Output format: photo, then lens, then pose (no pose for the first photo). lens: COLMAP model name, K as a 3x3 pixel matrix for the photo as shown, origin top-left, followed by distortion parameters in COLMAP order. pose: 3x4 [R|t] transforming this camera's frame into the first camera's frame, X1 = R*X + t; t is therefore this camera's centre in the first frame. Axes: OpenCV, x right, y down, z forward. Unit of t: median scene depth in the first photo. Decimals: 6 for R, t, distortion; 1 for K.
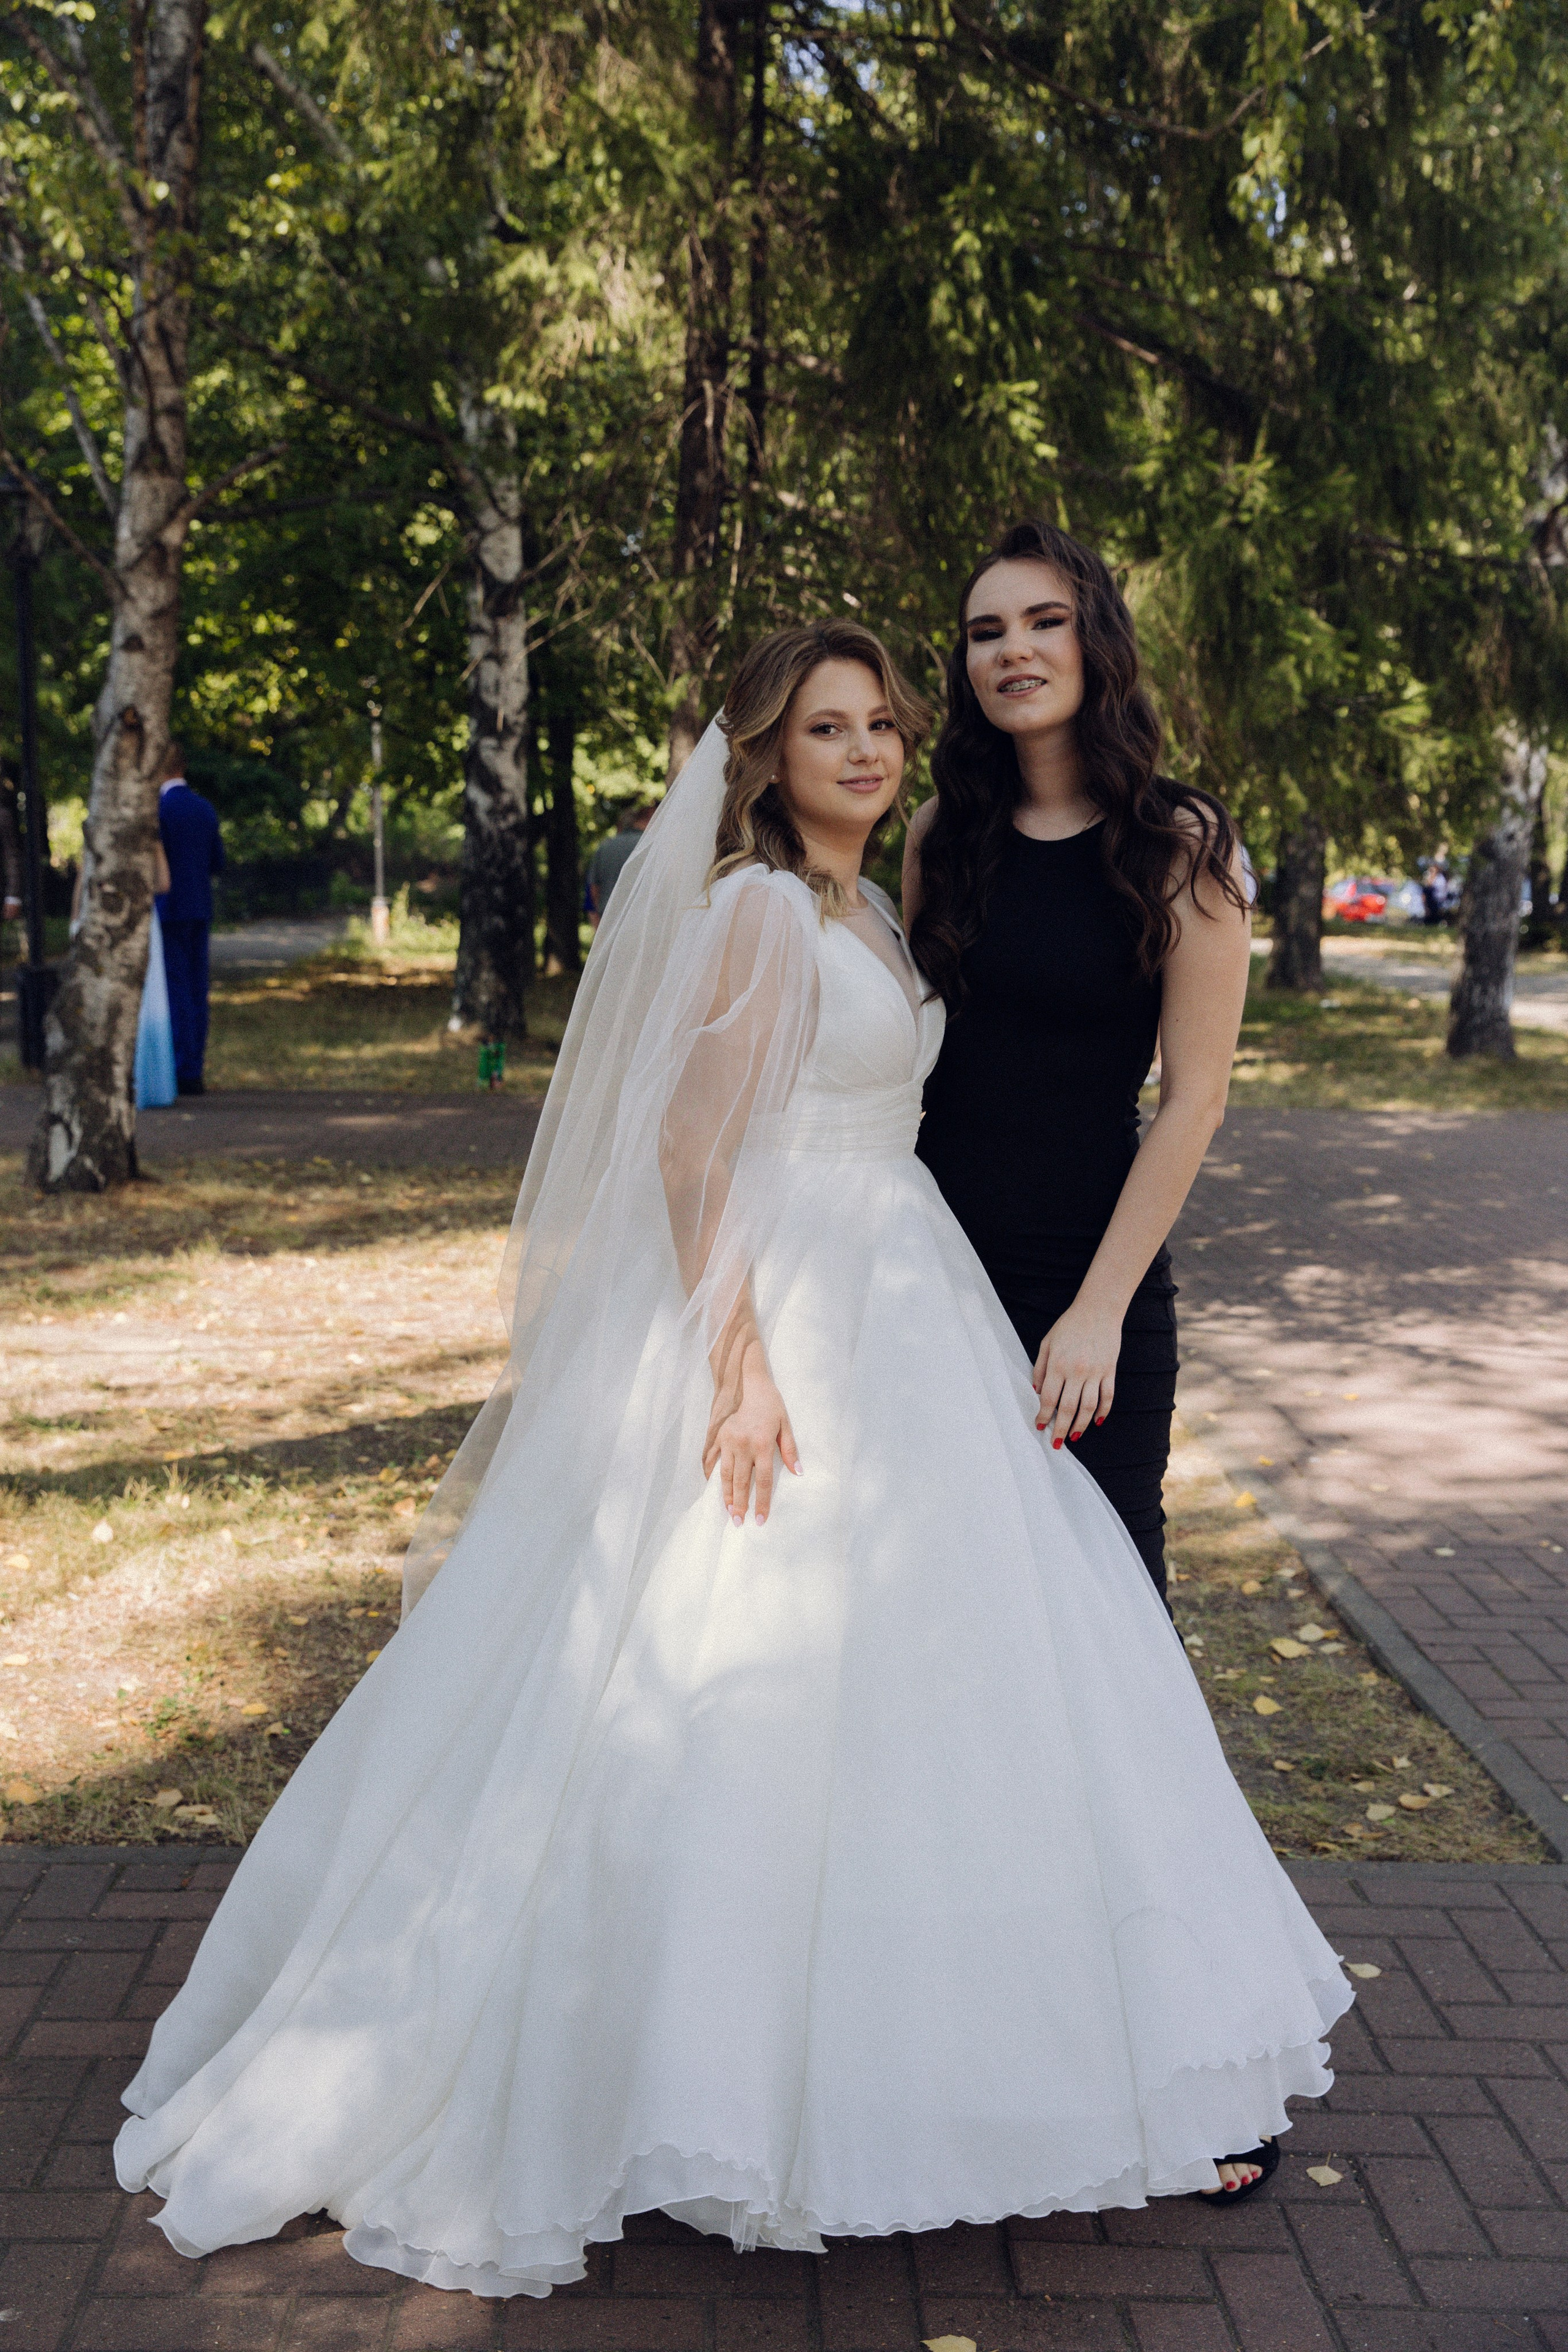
lens RADIAL K [[2732.9, 0, 770.2], [0, 2732.9, 1187.2], [0, 0, 1]] dist [0.030627, 0.064415]
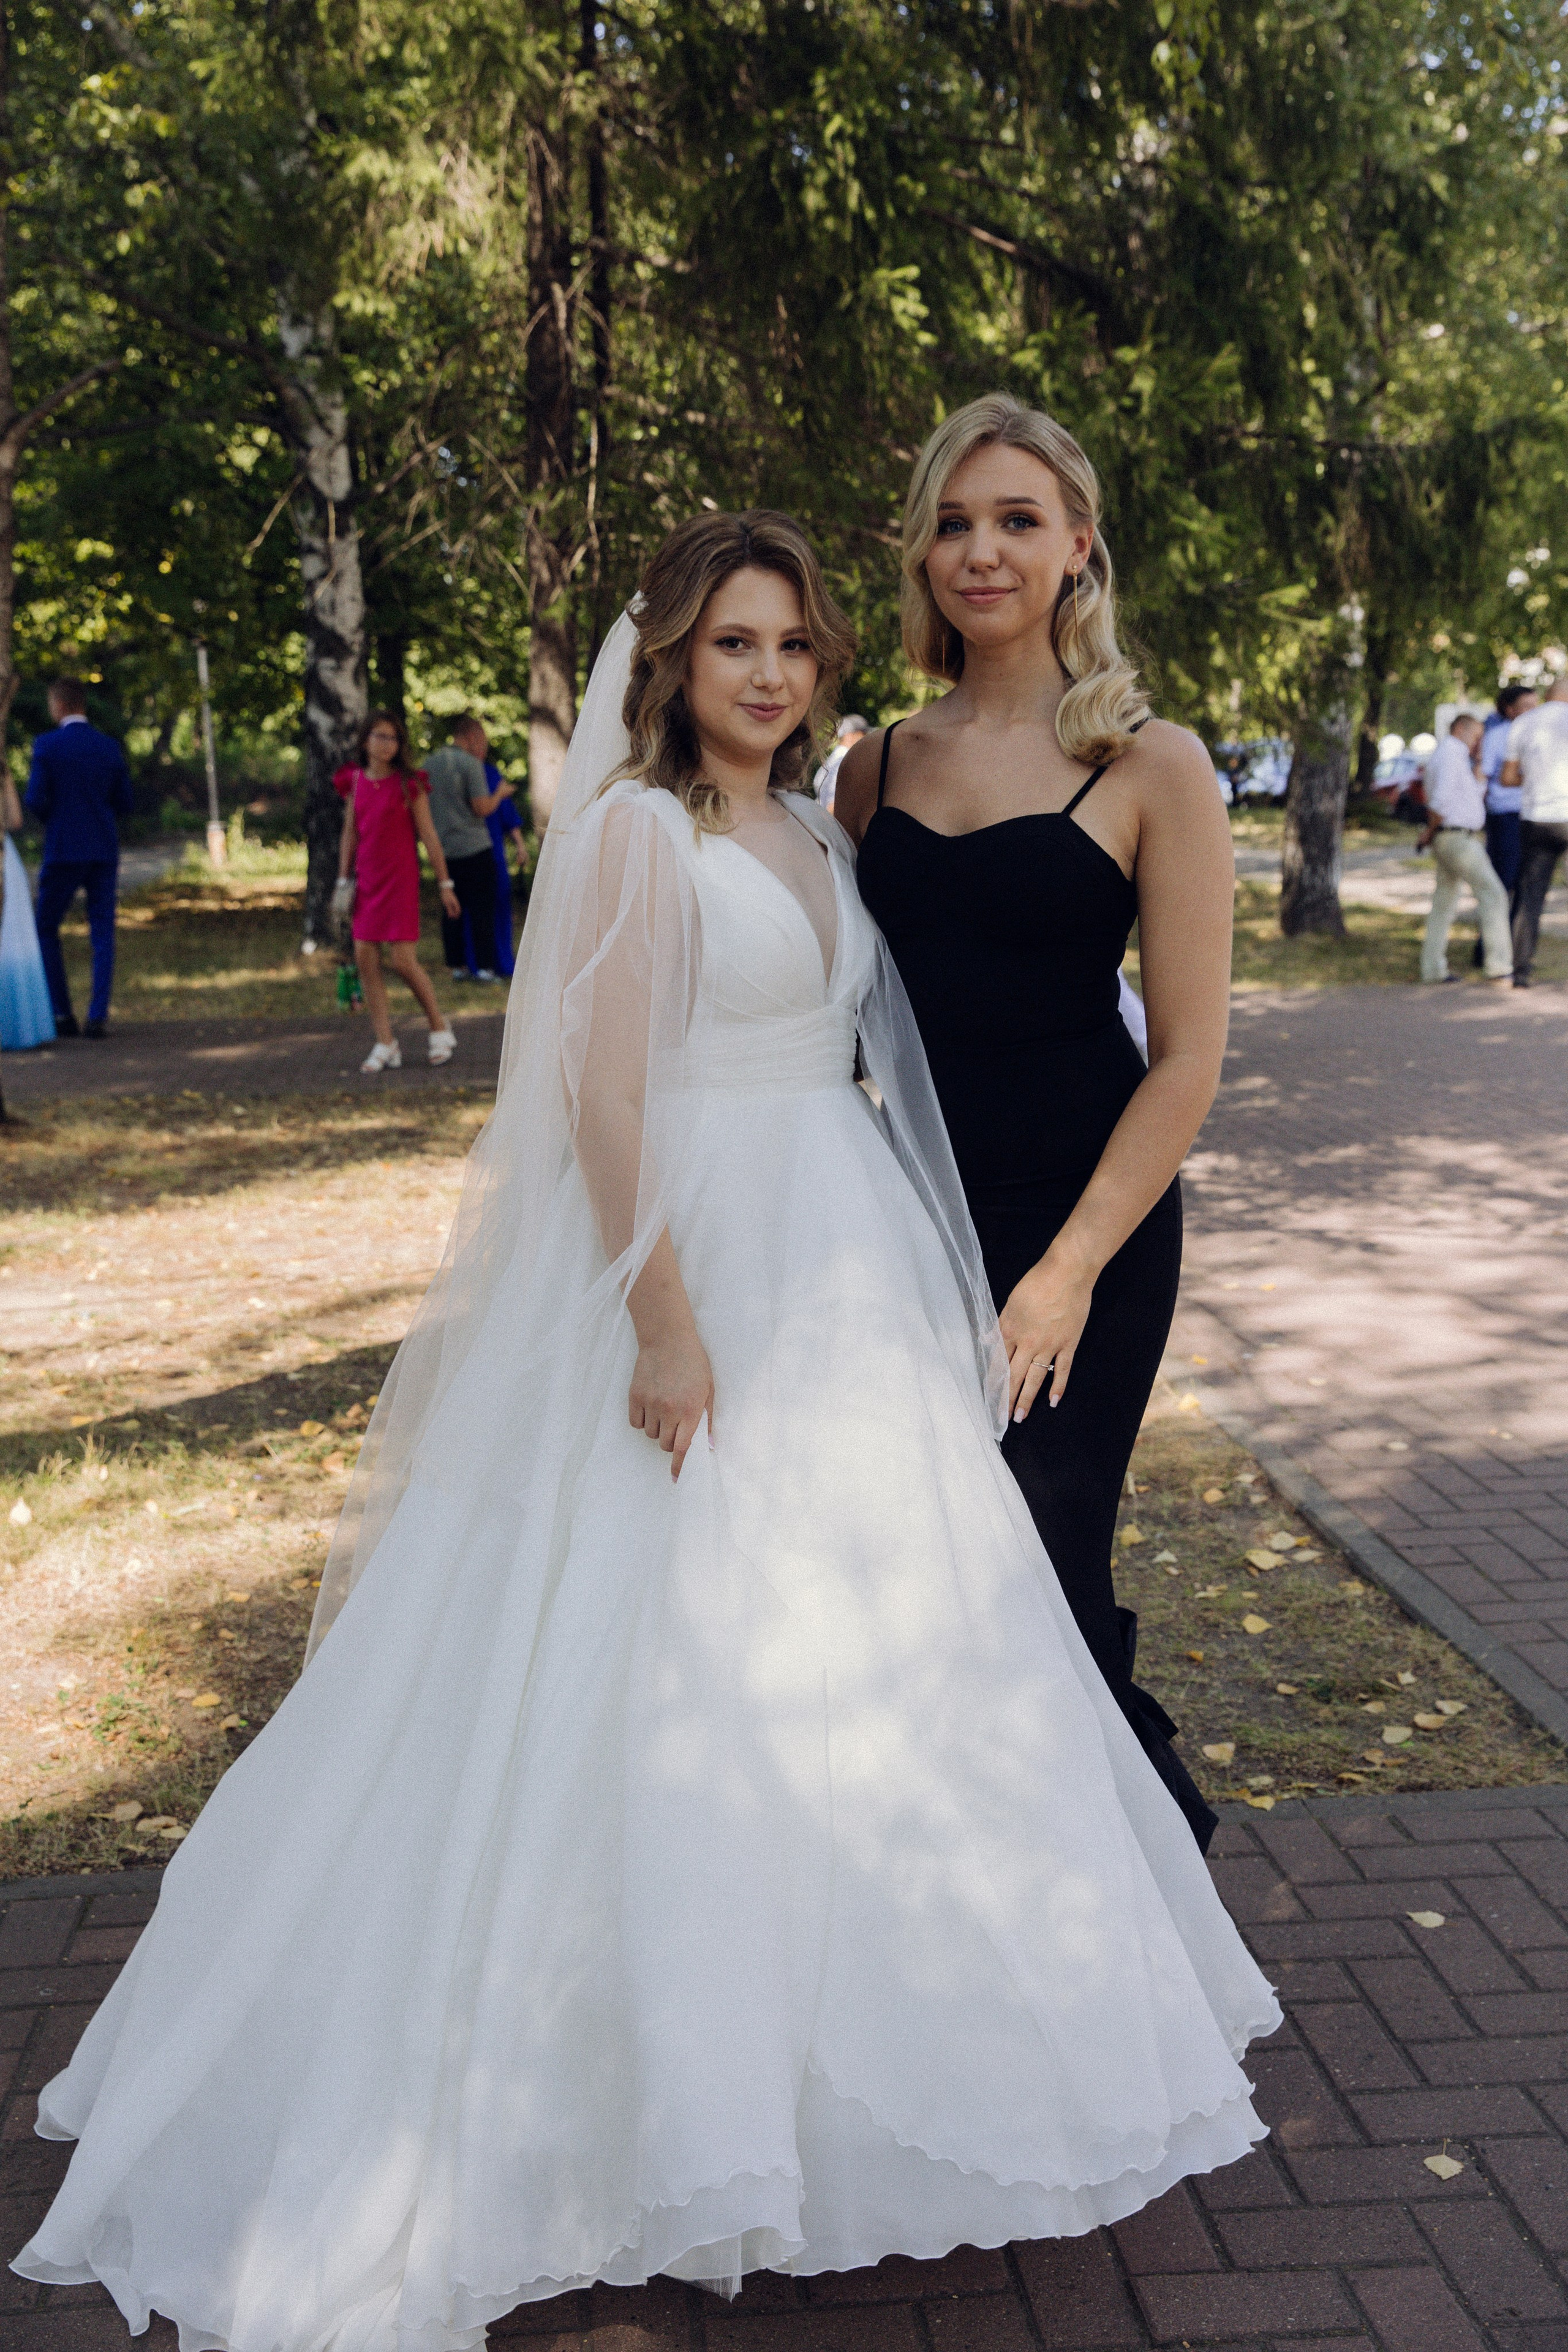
lens RADIAL K [[2615.6, 0, 798.7], [0, 2615.6, 1163.9], [0, 0, 1]] dist [0.019514, 0.058110]
pose [[0.995736, -0.051205, 0.076731, -0.031366], [0.048695, 0.998227, 0.034229, -0.009905], [-0.078348, -0.030347, 0.996464, 0.064197]]
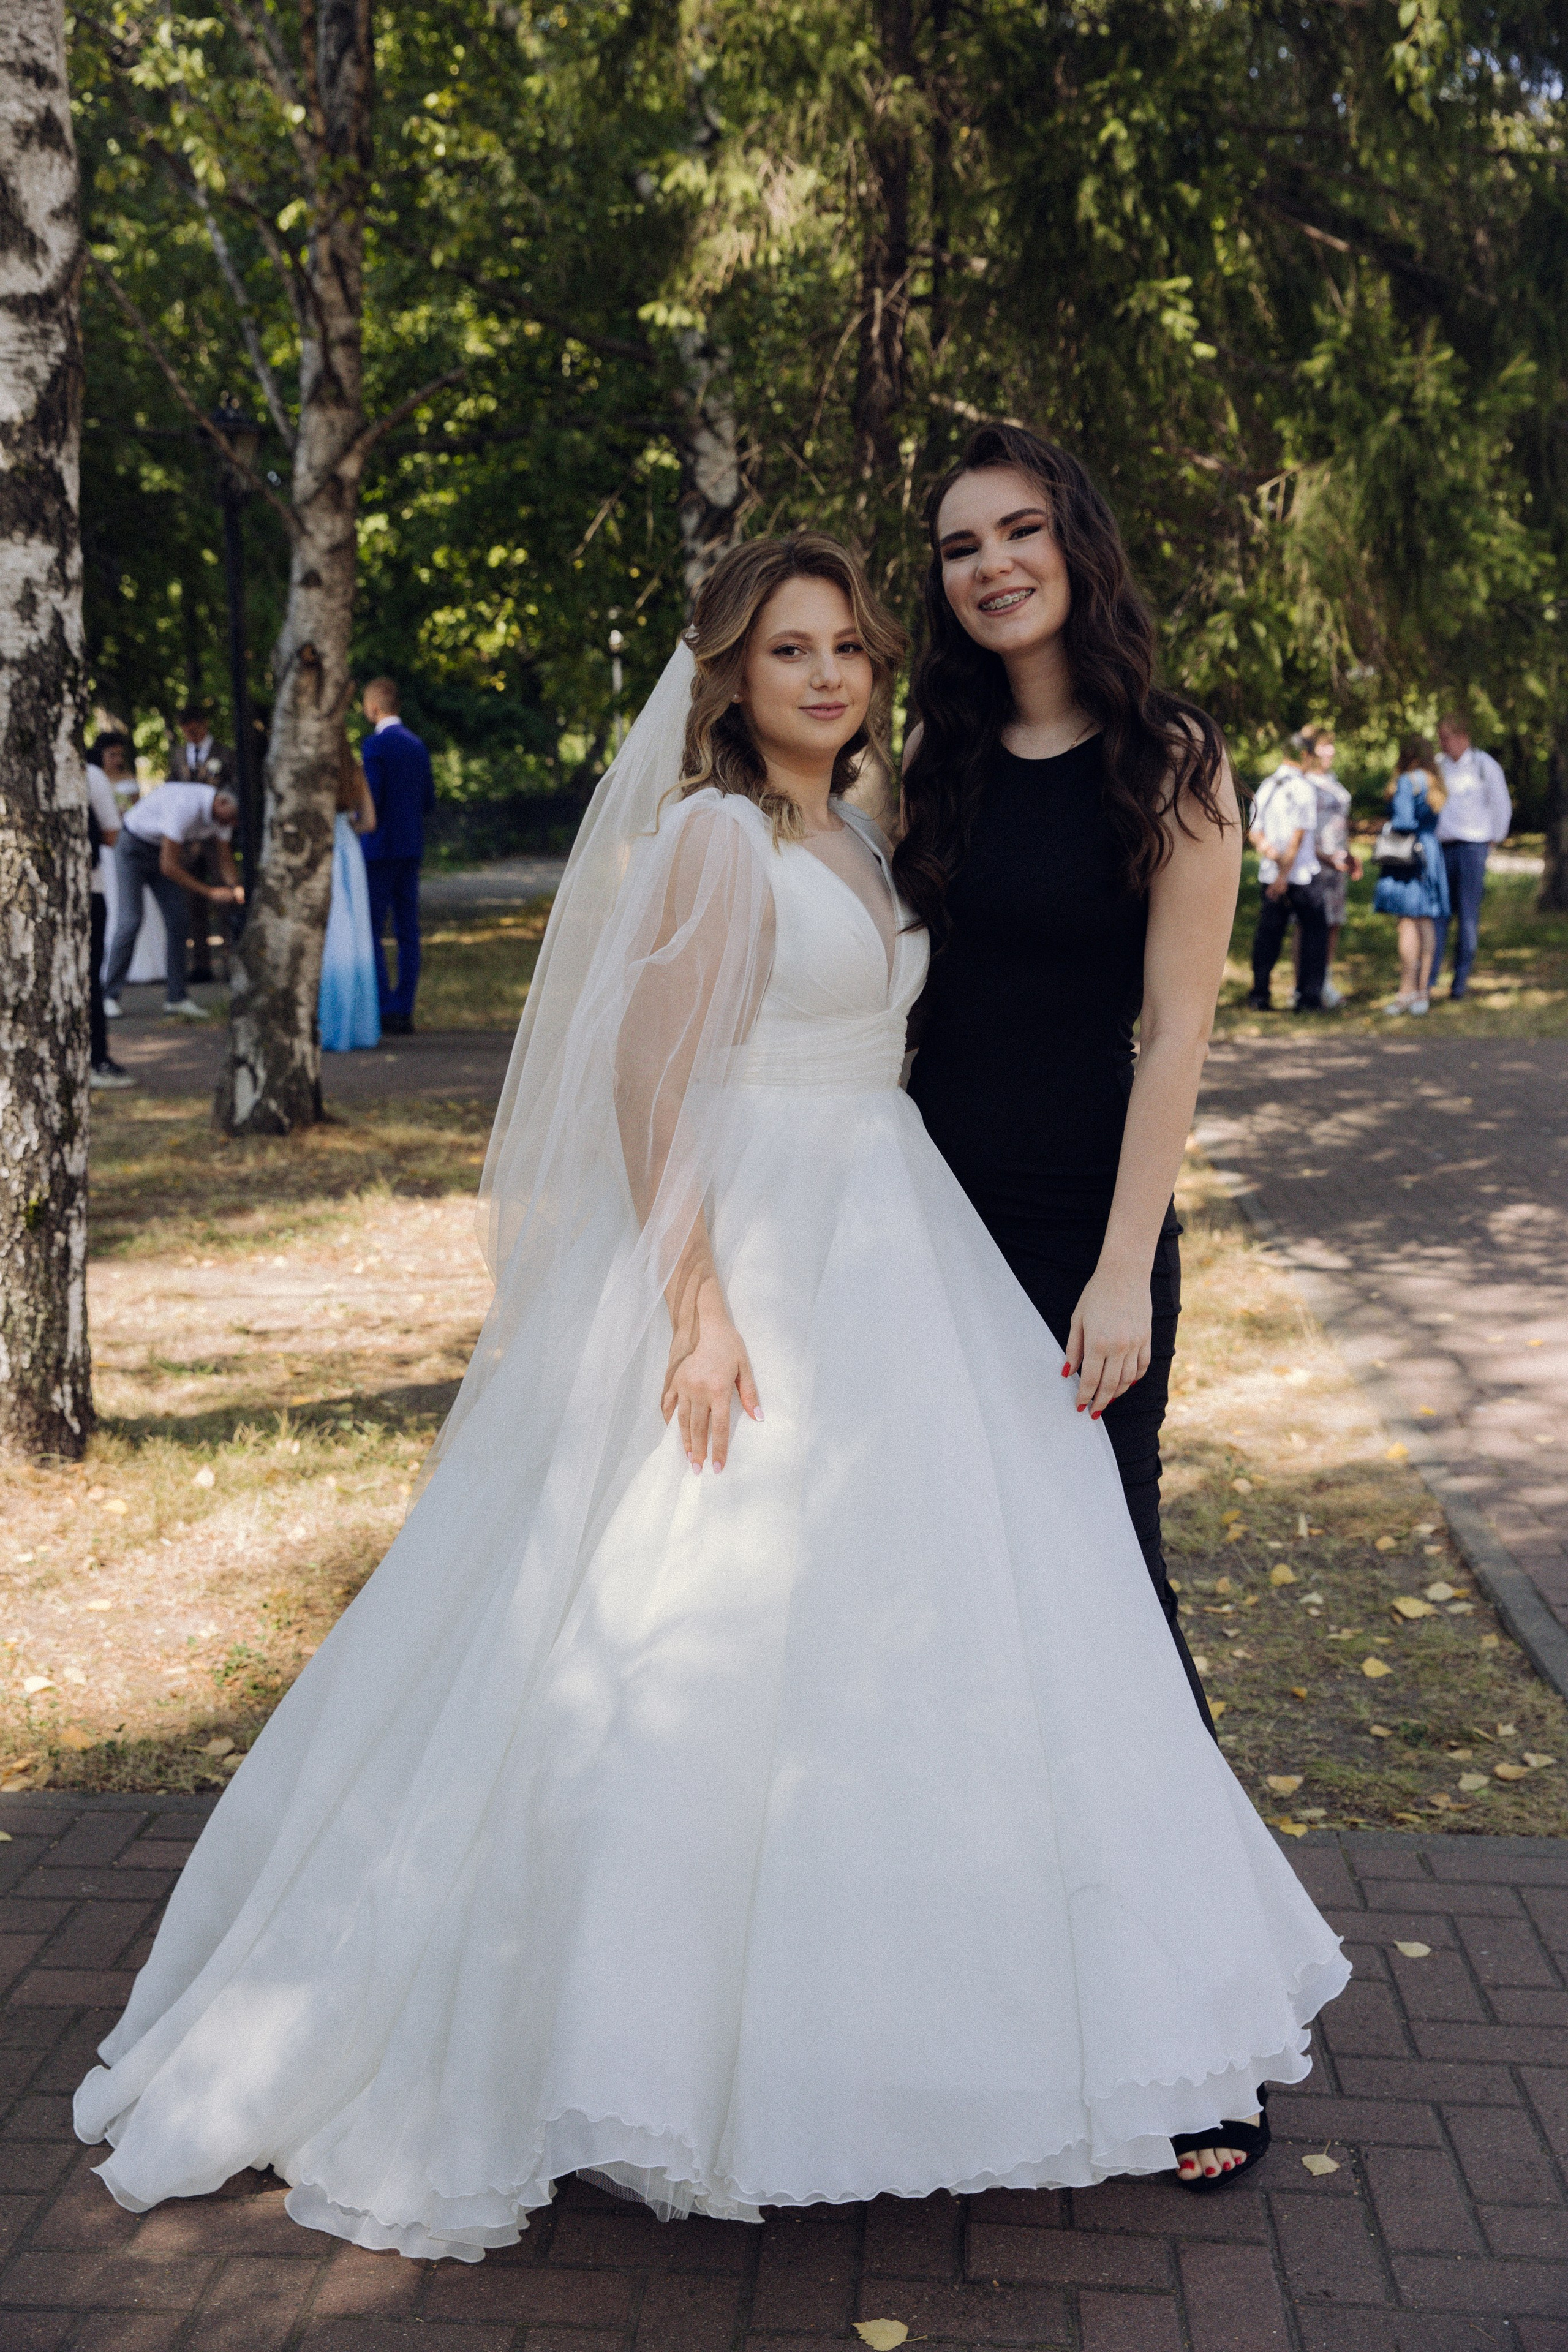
lens RADIAL K [[2797.7, 0, 784.0], [0, 2797.7, 1176.0], [0, 0, 1]] dist [0.043969, 0.062740]
pose [[0.994886, -0.004676, -0.100900, 0.054519], [0.006483, 0.999824, 0.017588, 0.000063], [0.100800, -0.018152, 0.994741, 0.009232]]
